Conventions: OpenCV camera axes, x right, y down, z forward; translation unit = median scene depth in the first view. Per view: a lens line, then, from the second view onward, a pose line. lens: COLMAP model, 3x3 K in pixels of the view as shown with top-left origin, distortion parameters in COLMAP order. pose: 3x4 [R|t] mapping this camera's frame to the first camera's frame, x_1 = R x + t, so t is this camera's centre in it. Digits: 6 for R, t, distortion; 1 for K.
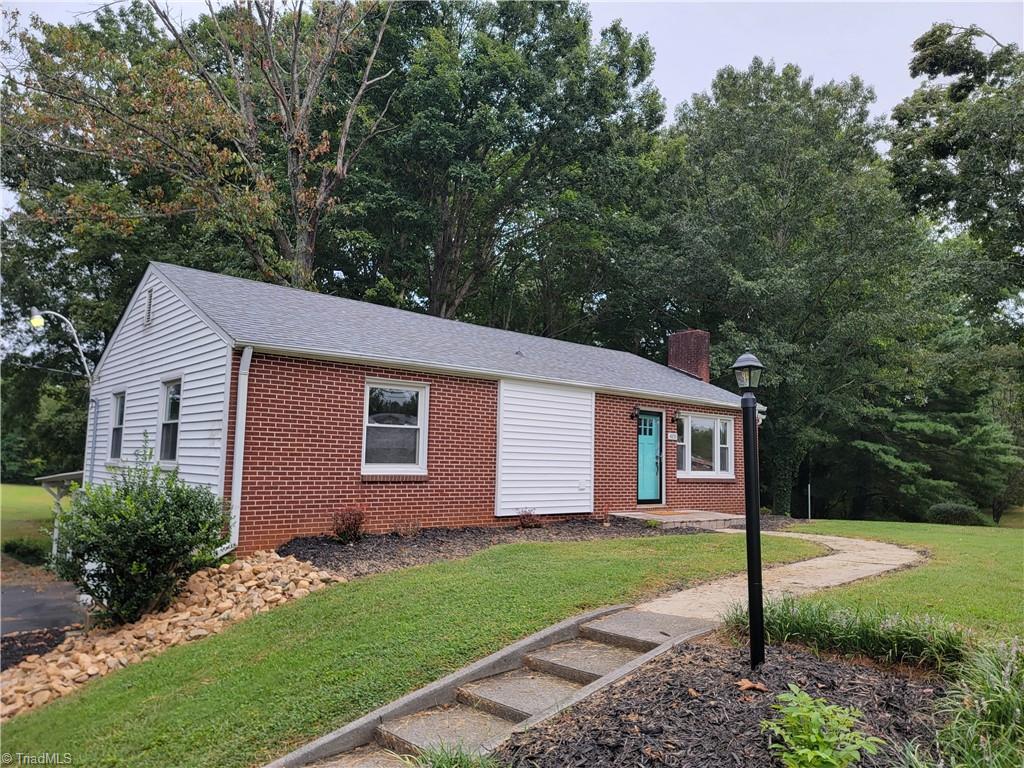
lens RADIAL K [[714.8, 0, 523.0], [0, 714.8, 387.9], [0, 0, 1]] dist [0.151469, -0.172792]
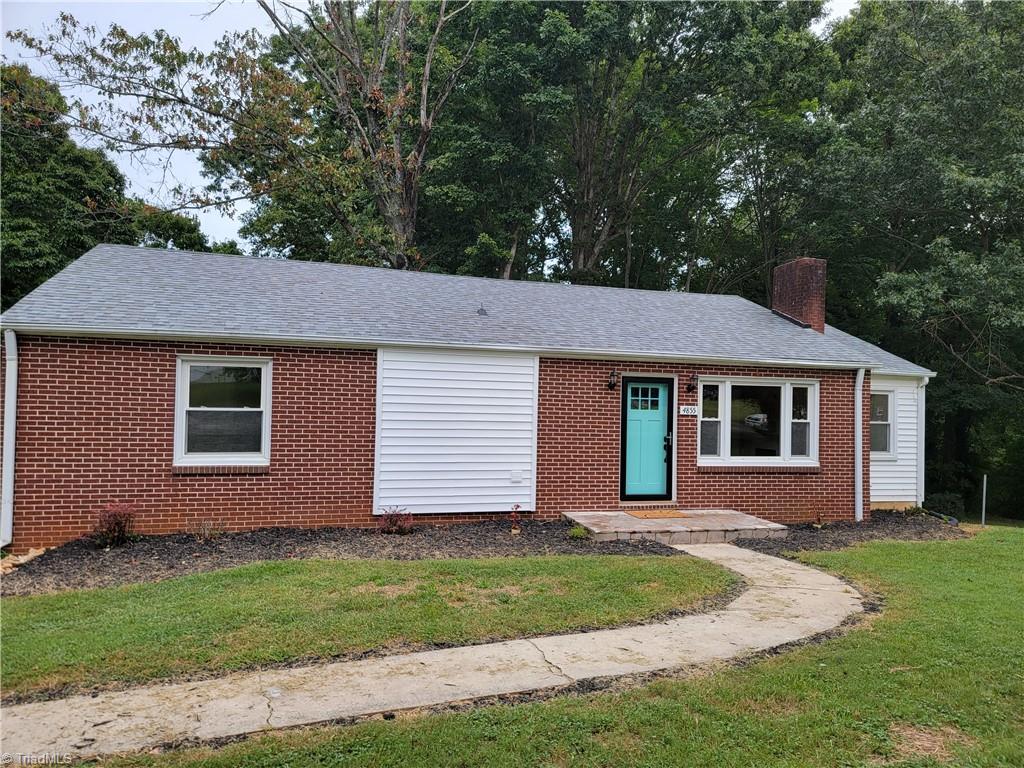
lens RADIAL K [[714.8, 0, 523.0], [0, 714.8, 387.9], [0, 0, 1]] dist [0.151469, -0.172792]
pose [[0.900494, -0.017708, -0.434508, 0.424919], [0.045108, 0.997584, 0.052829, -0.002334], [0.432523, -0.067172, 0.899117, 0.299521]]
